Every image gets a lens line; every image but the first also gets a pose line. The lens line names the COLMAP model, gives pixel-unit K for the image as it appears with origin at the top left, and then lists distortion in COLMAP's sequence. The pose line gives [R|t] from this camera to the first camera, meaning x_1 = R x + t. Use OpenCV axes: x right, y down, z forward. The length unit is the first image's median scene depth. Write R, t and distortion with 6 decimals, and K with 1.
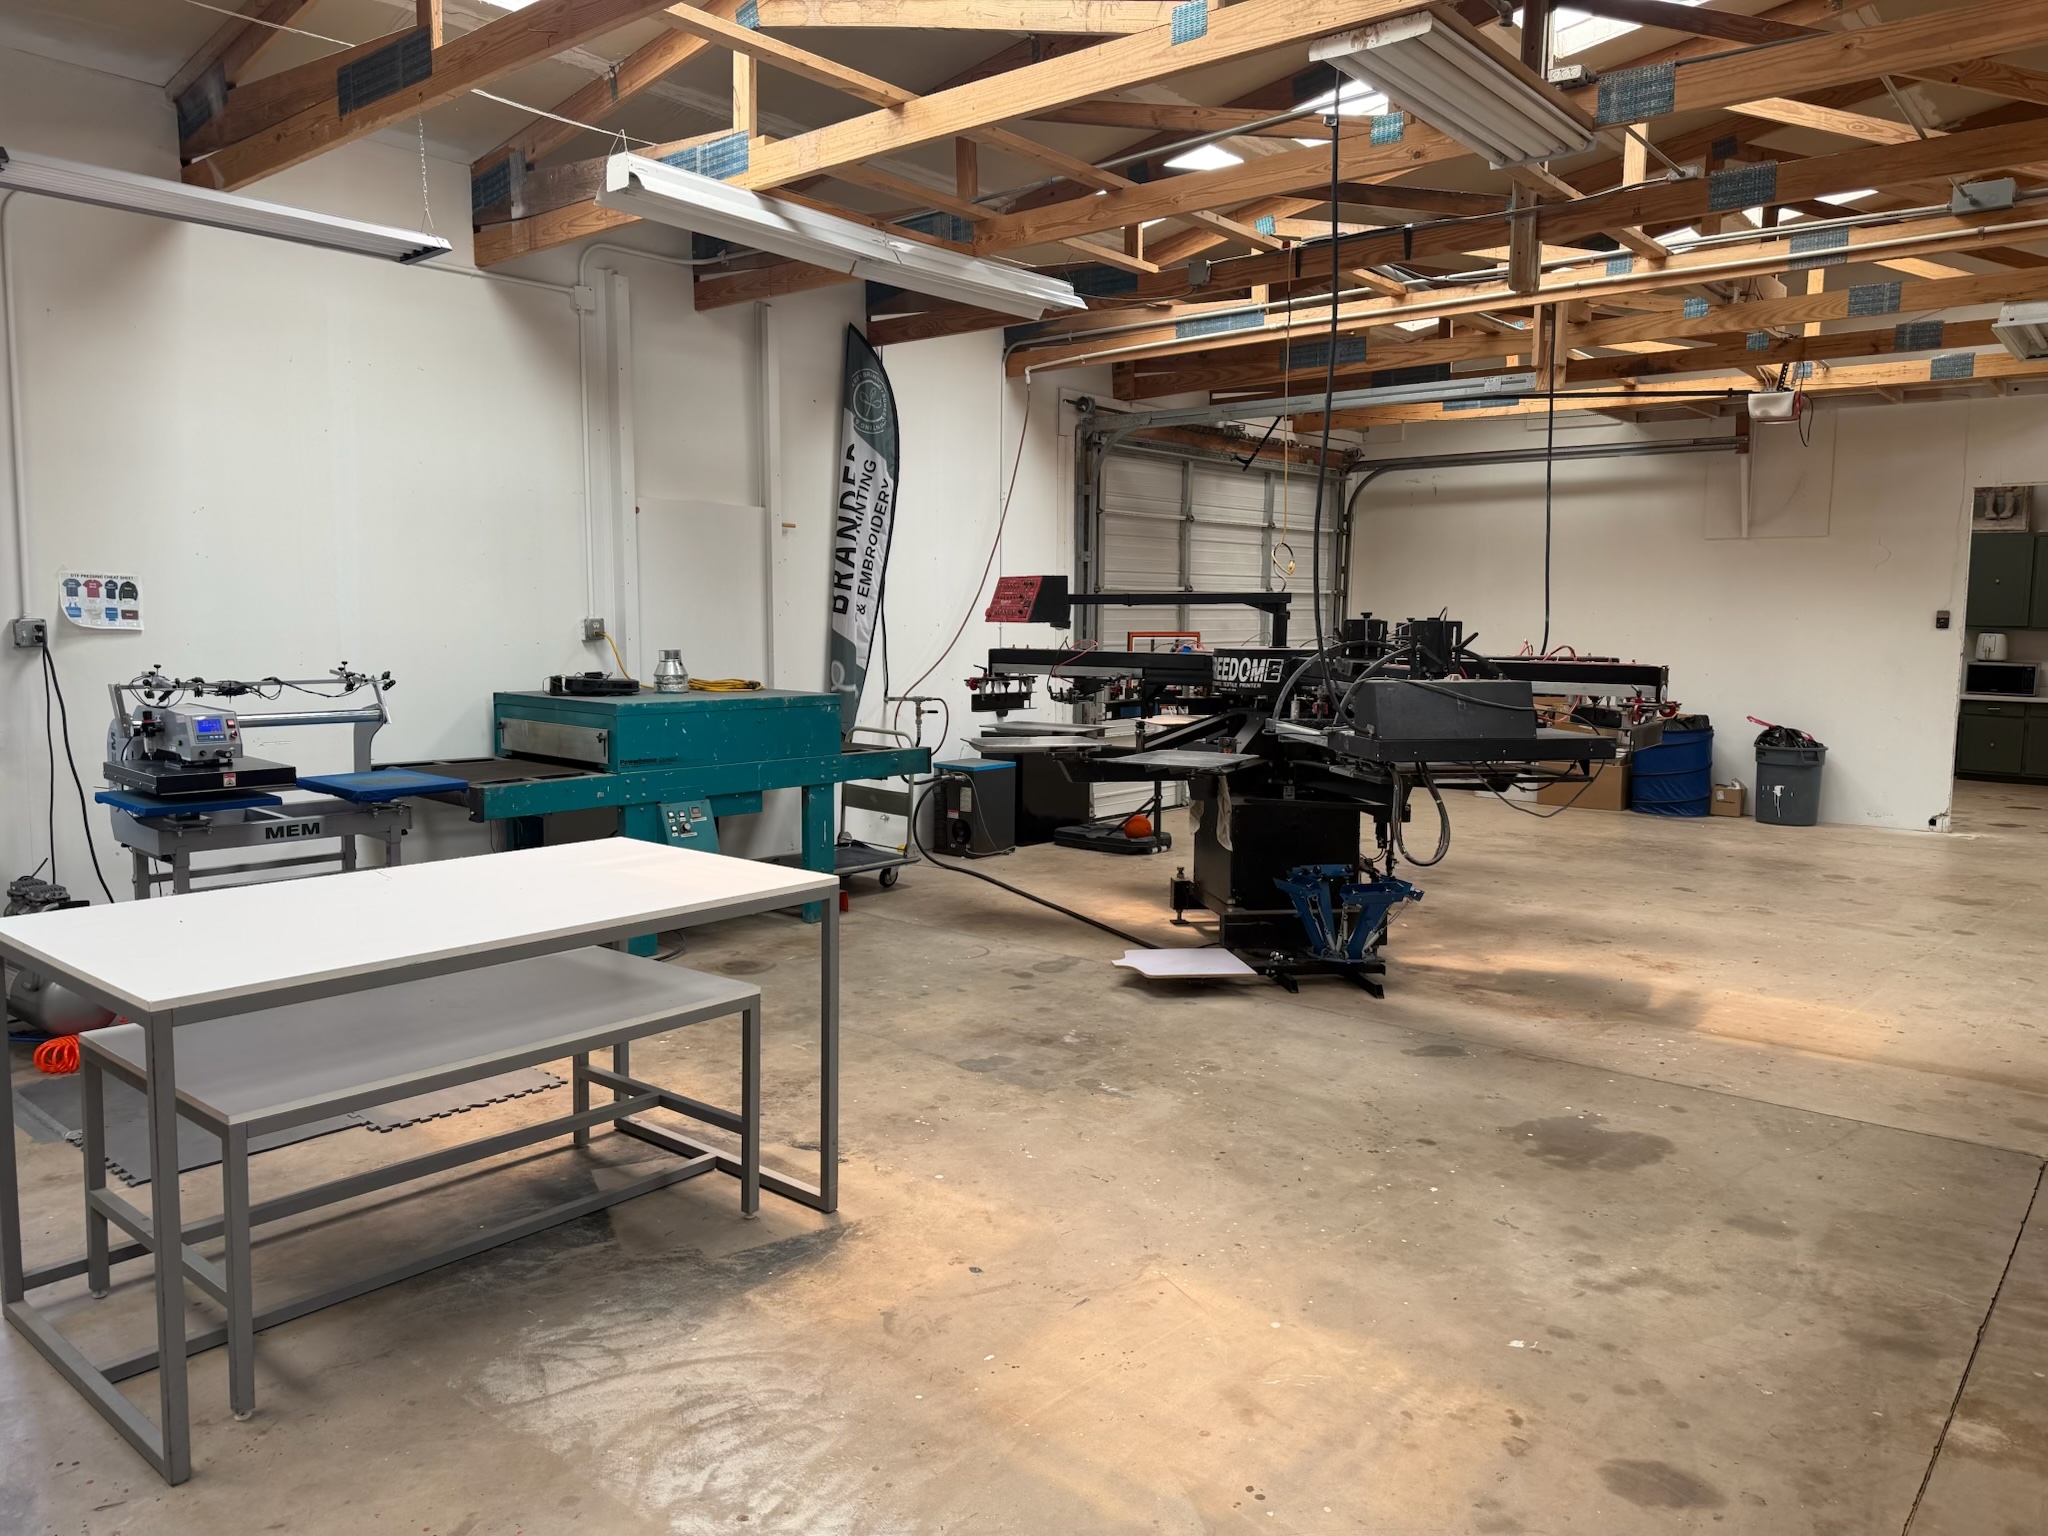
lens RADIAL K [[1440.8, 0, 1026.2], [0, 1440.8, 764.1], [0, 0, 1]] dist [0.047045, -0.042007]
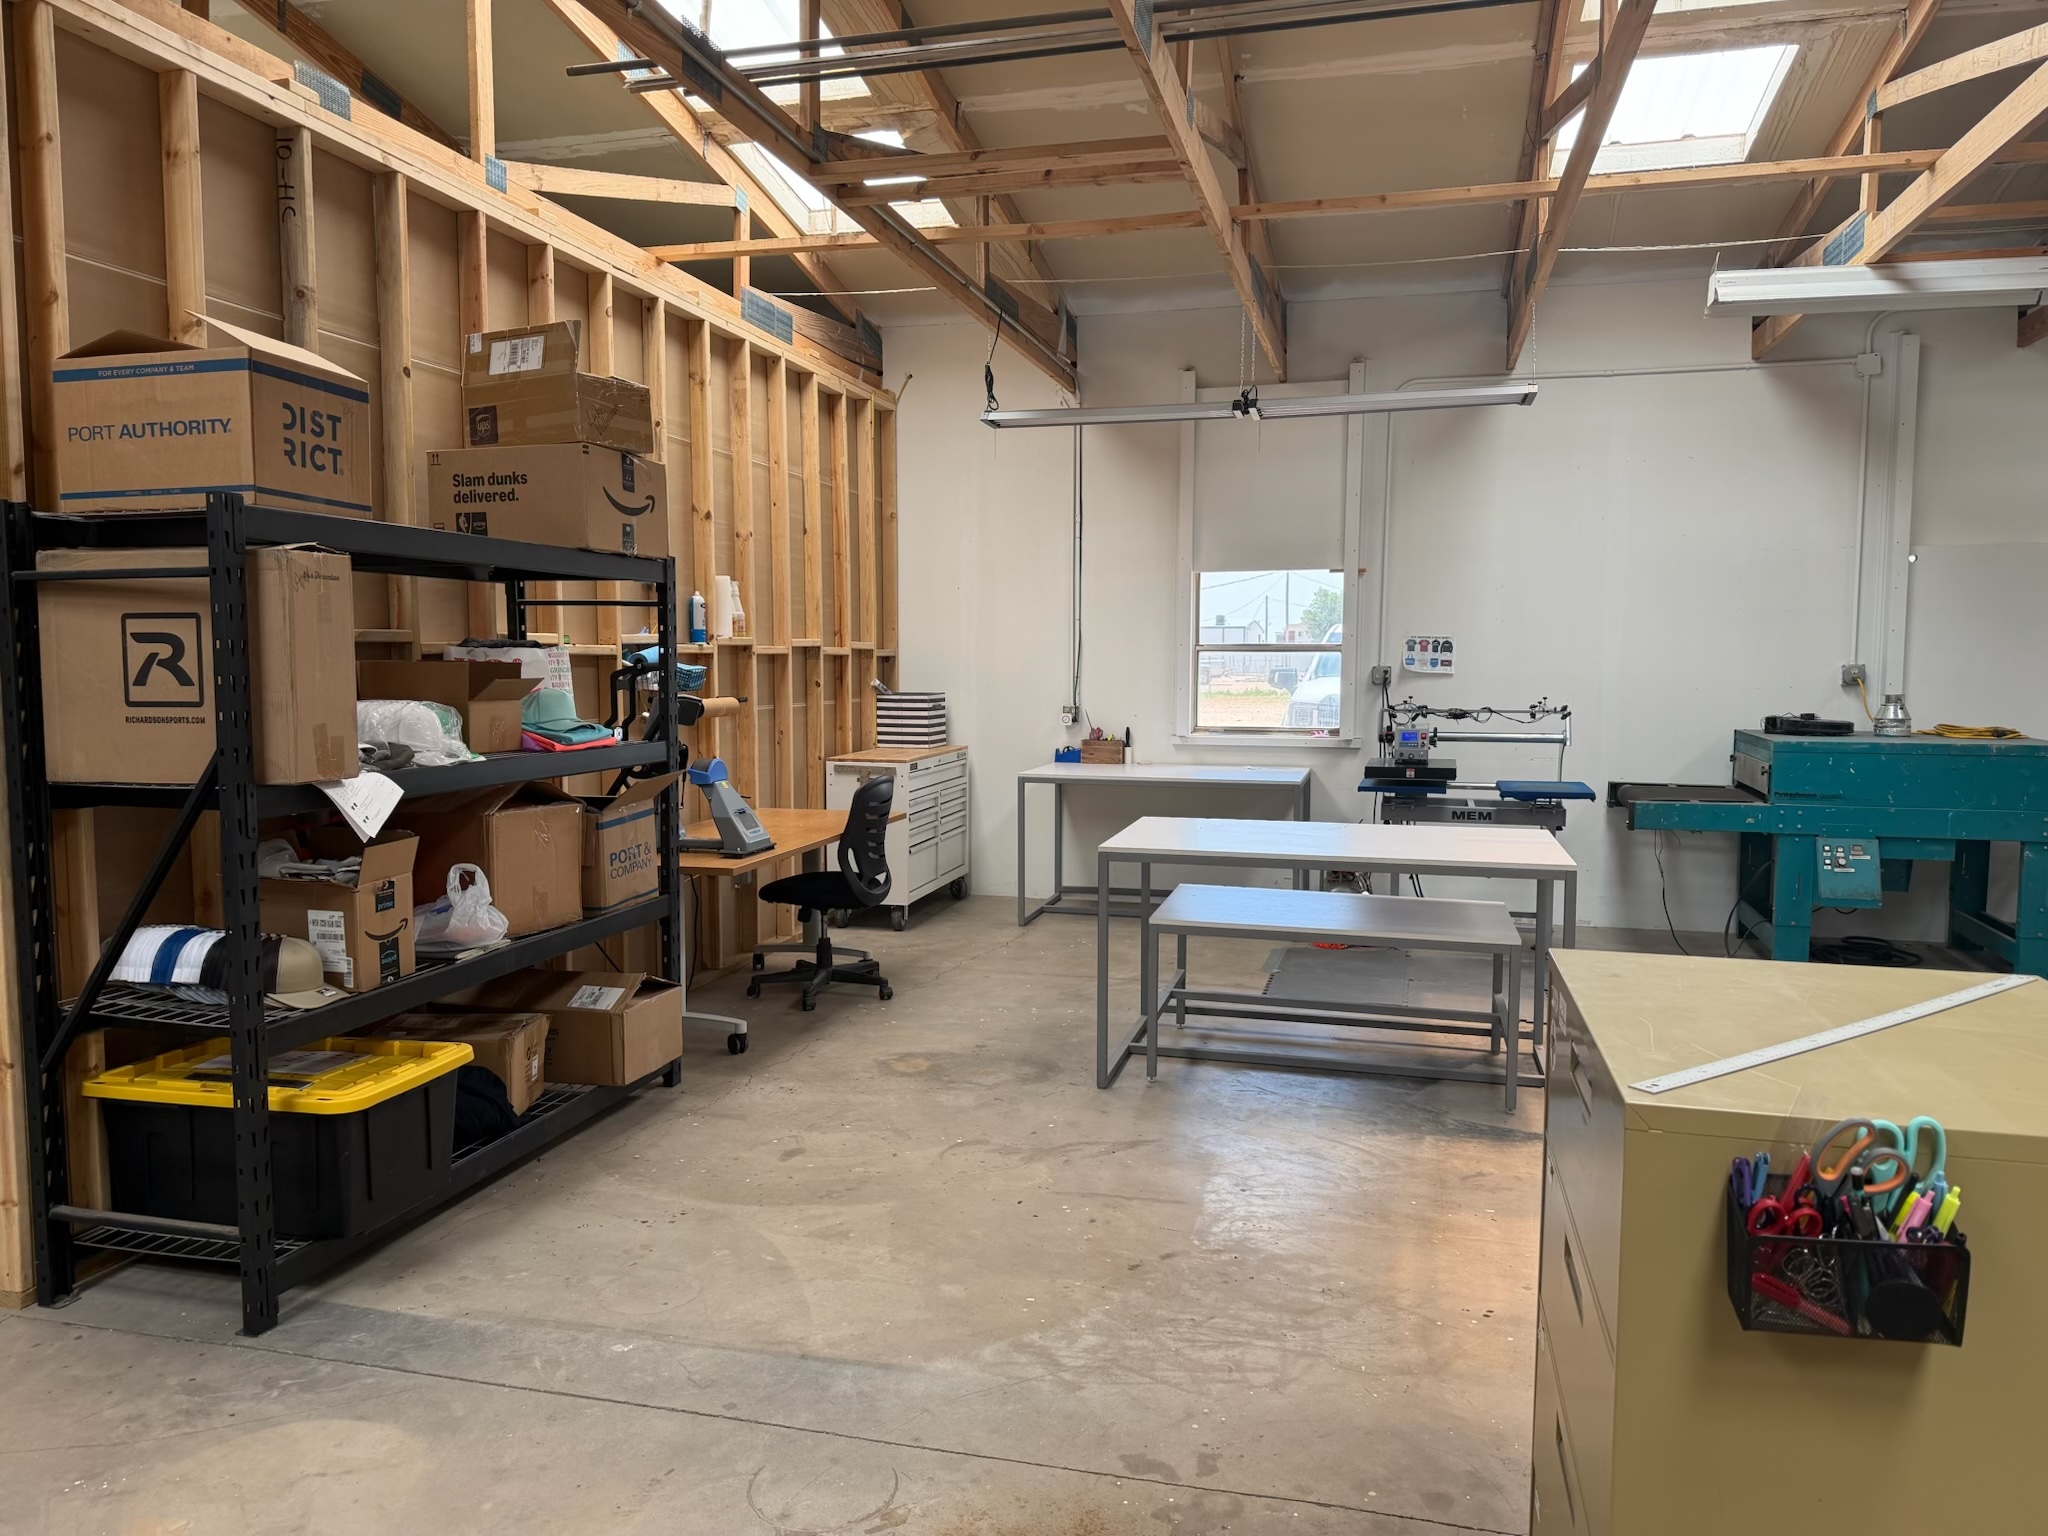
lens RADIAL K [[1440.8, 0, 1022.4], [0, 1440.8, 785.4], [0, 0, 1]] dist [0.047045, -0.042007]
pose [[0.426259, 0.076104, -0.901394, 0.533171], [-0.091529, 0.994969, 0.040722, -0.000459], [0.899959, 0.065146, 0.431080, -0.000385]]
